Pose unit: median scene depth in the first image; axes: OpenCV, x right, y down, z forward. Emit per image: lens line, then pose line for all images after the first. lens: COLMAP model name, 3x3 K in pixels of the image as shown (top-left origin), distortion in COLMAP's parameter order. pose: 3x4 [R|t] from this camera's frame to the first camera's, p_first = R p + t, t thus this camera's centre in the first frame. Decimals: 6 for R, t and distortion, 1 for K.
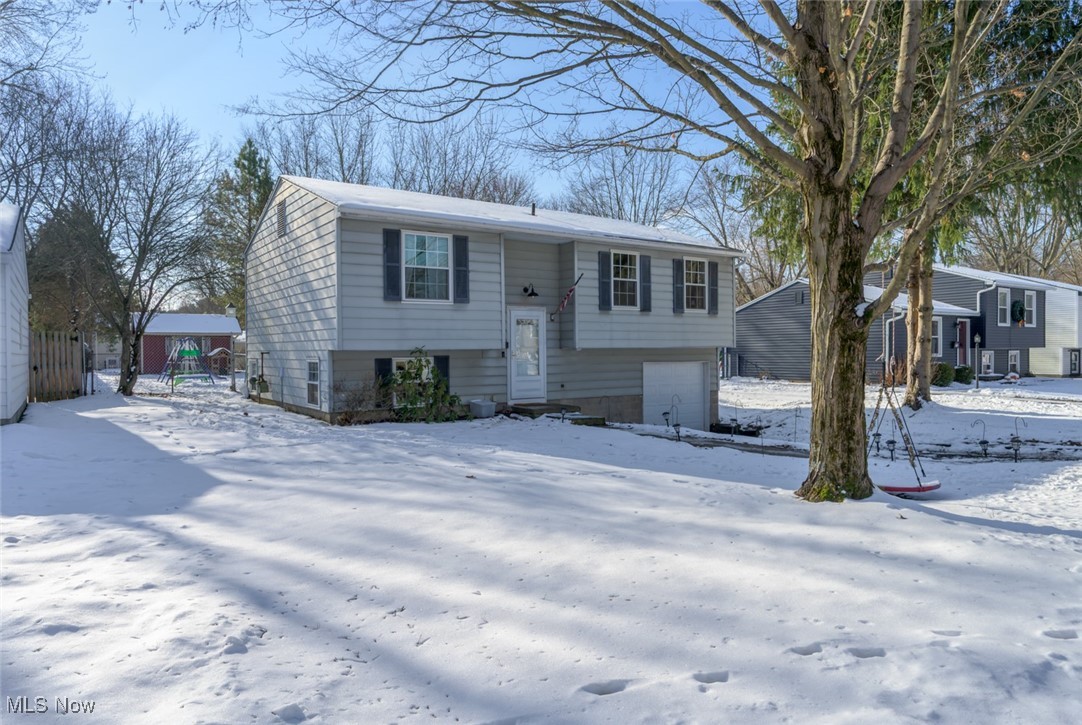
lens RADIAL K [[694.1, 0, 541.4], [0, 694.1, 362.9], [0, 0, 1]] dist [0.001769, -0.000012]
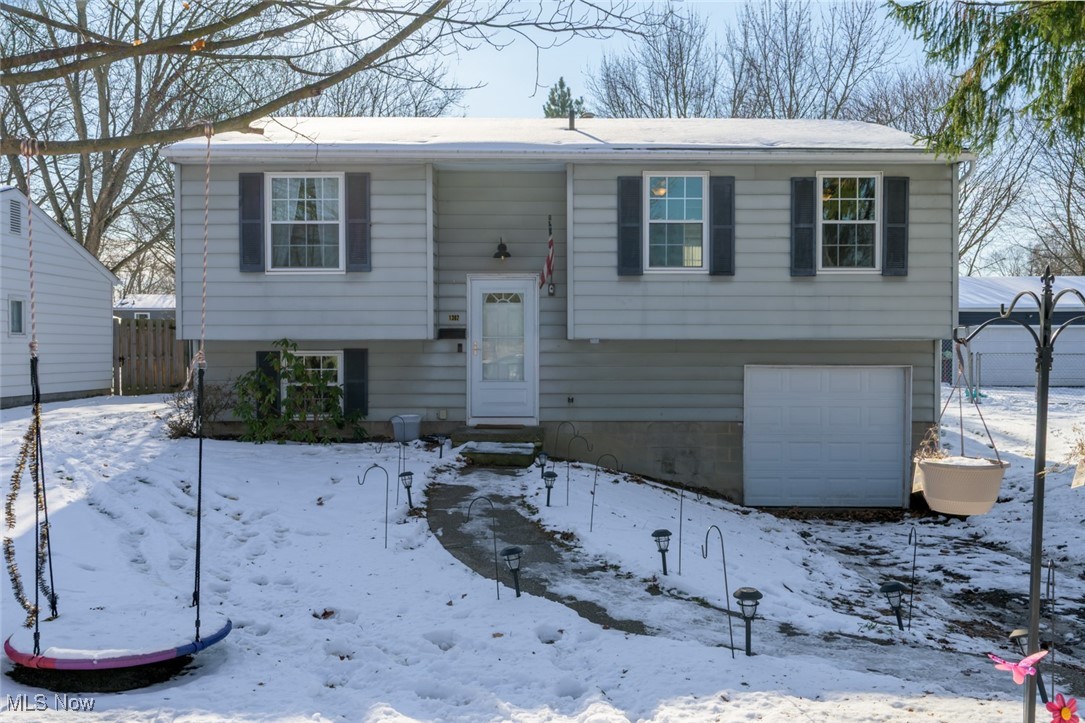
lens RADIAL K [[925.0, 0, 542.5], [0, 925.0, 359.7], [0, 0, 1]] dist [-0.003151, 0.000286]
pose [[0.828780, 0.016958, -0.559317, 0.478119], [-0.016832, 0.999844, 0.005373, -0.006940], [0.559321, 0.004961, 0.828937, 0.307482]]
